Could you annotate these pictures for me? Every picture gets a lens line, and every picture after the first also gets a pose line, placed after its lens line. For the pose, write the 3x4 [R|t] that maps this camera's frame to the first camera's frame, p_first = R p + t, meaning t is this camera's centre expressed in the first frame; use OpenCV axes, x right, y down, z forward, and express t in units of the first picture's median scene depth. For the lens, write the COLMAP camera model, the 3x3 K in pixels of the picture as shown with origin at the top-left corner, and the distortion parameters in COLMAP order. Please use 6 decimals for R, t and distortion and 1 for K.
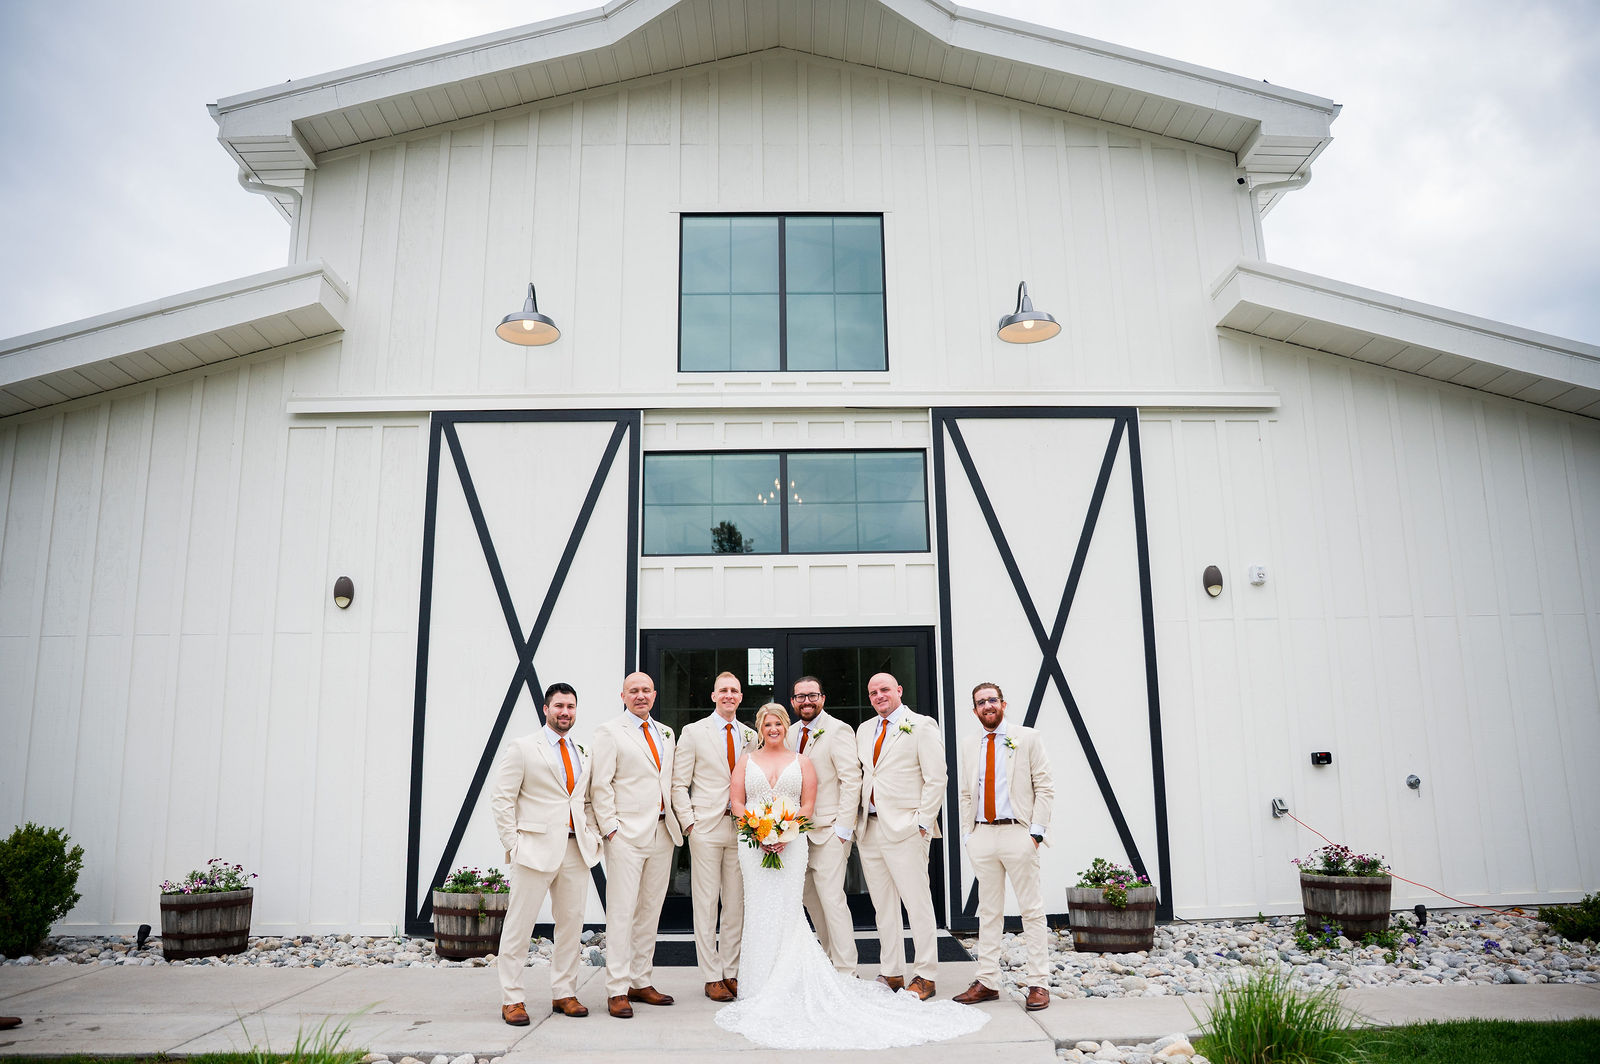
lens RADIAL K [[1063.9, 0, 797.8], [0, 1063.9, 563.7], [0, 0, 1]] dist [-0.105027, 0.033232]
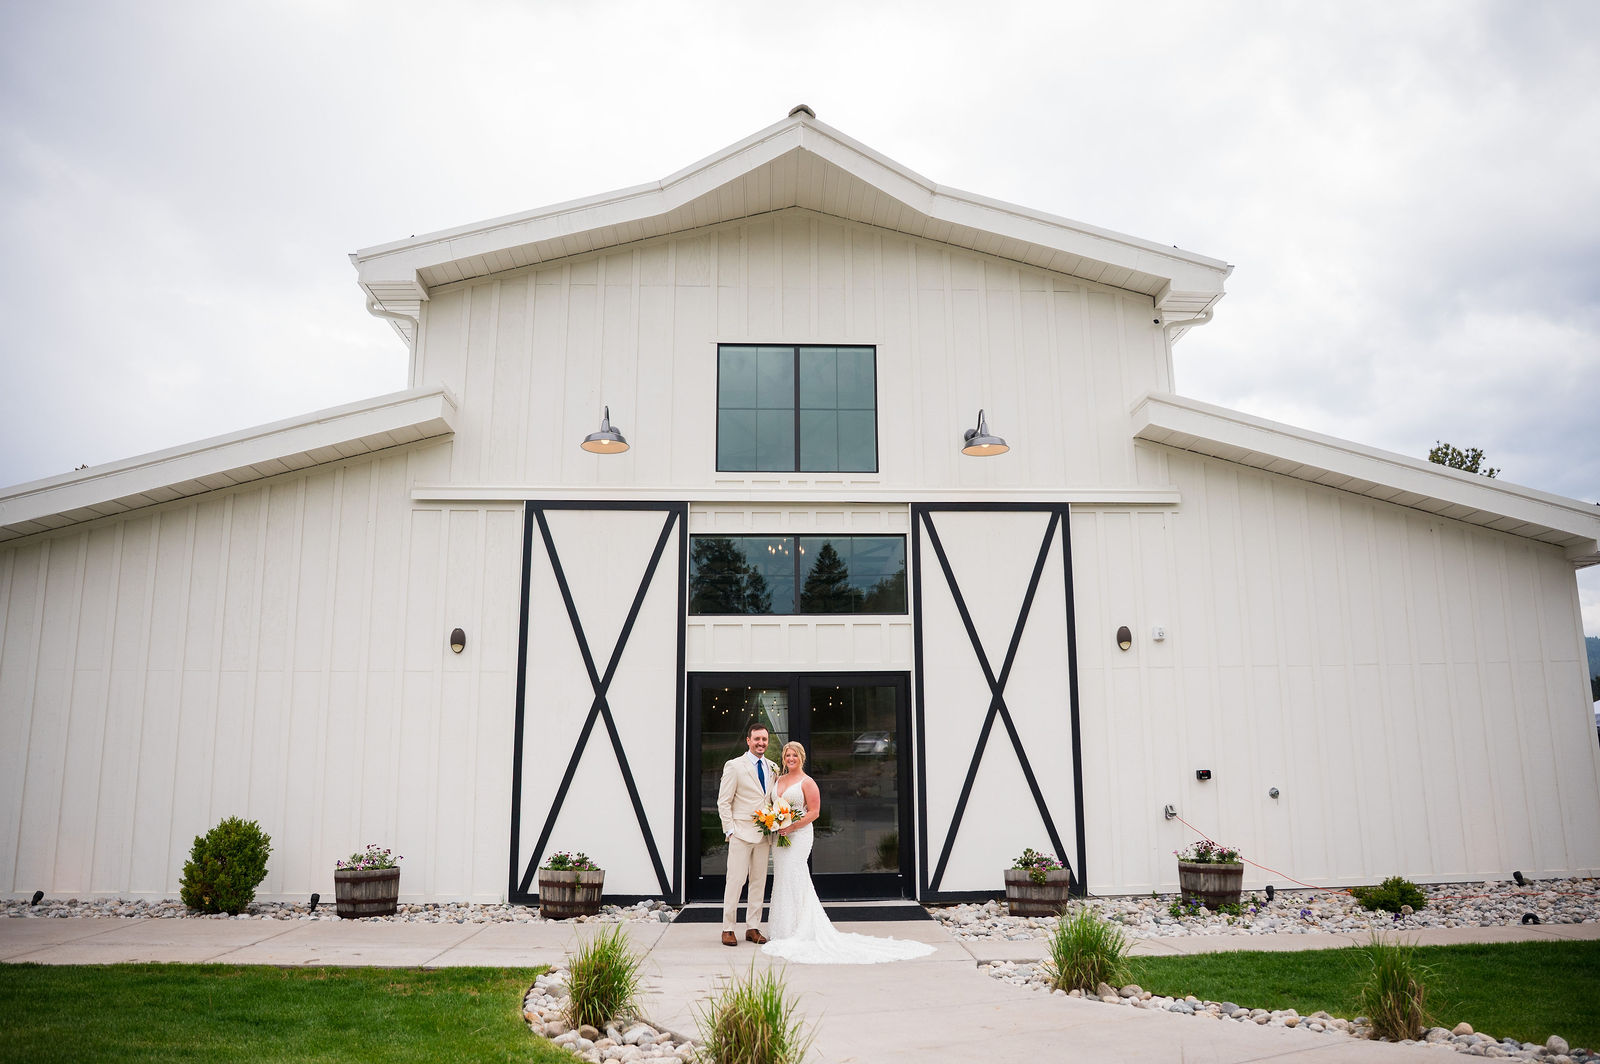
lens RADIAL K [[1103.5, 0, 800.0], [0, 1103.5, 532.0], [0, 0, 1]] dist [-0.106193, 0.001395]
pose [[0.999741, 0.013205, 0.018559, -0.042219], [-0.013013, 0.999861, -0.010412, -0.115001], [-0.018694, 0.010168, 0.999774, -0.426178]]
